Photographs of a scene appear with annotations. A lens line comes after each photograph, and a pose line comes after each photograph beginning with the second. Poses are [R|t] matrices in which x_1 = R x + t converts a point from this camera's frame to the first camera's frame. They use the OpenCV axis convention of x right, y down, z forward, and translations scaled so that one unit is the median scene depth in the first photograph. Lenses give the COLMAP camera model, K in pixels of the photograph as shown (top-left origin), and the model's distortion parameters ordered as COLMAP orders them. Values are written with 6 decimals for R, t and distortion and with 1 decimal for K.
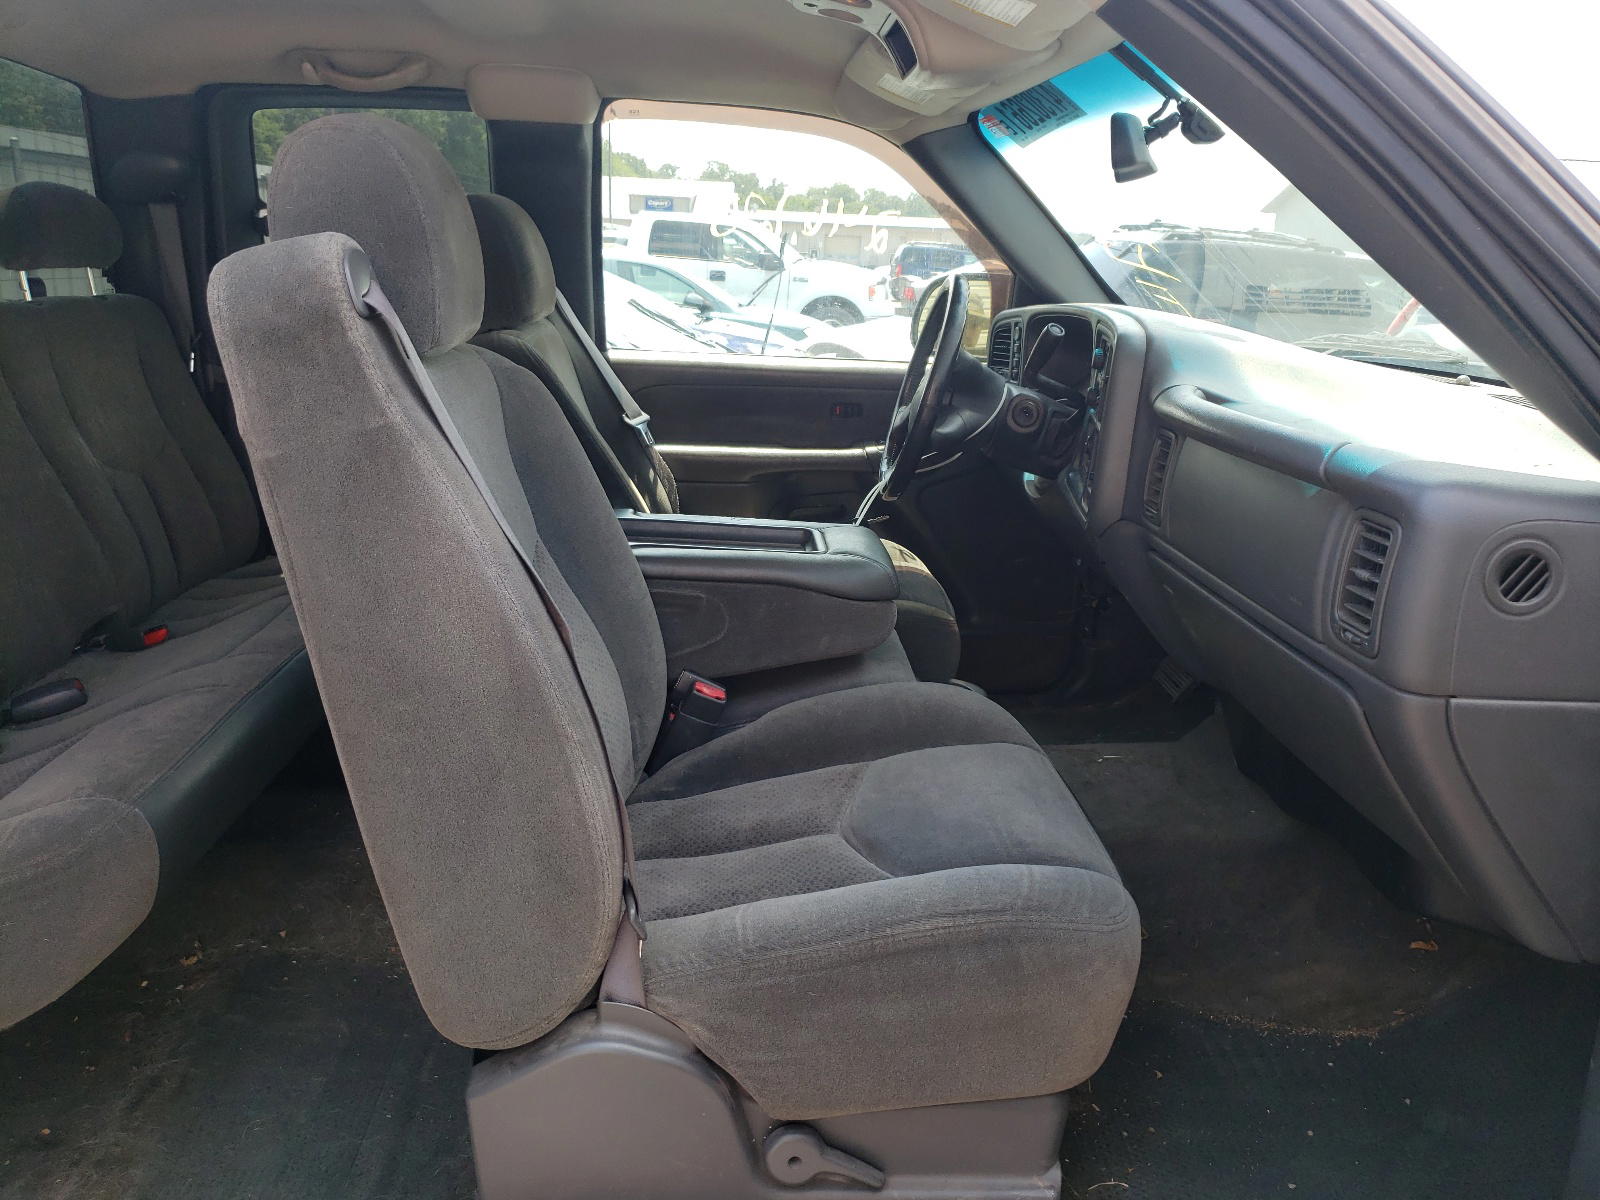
lens RADIAL K [[1212.0, 0, 800.0], [0, 1212.0, 600.0], [0, 0, 1]] dist [0.000684, -0.004541]
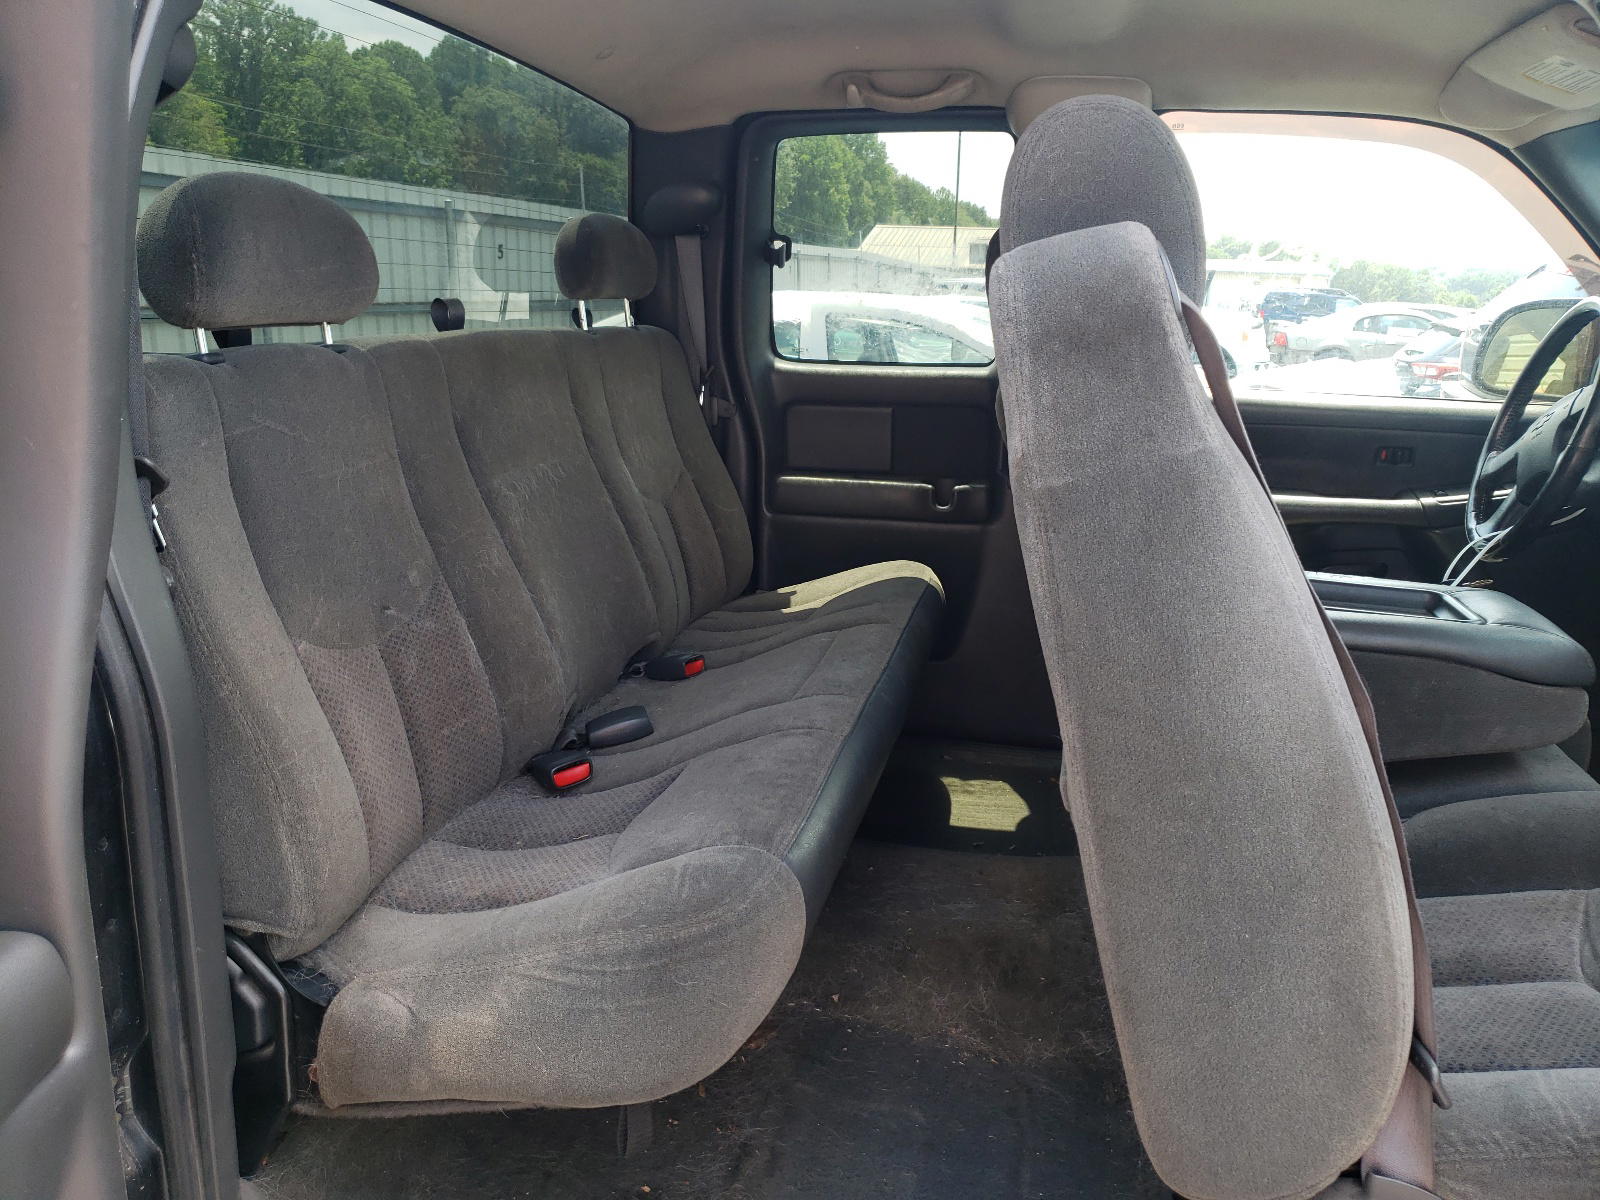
lens RADIAL K [[1225.6, 0, 781.0], [0, 1225.6, 619.5], [0, 0, 1]] dist [-0.009039, -0.005531]
pose [[0.961521, 0.056536, -0.268852, -0.187221], [-0.062475, 0.997954, -0.013580, 0.000148], [0.267534, 0.029854, 0.963086, 0.058519]]
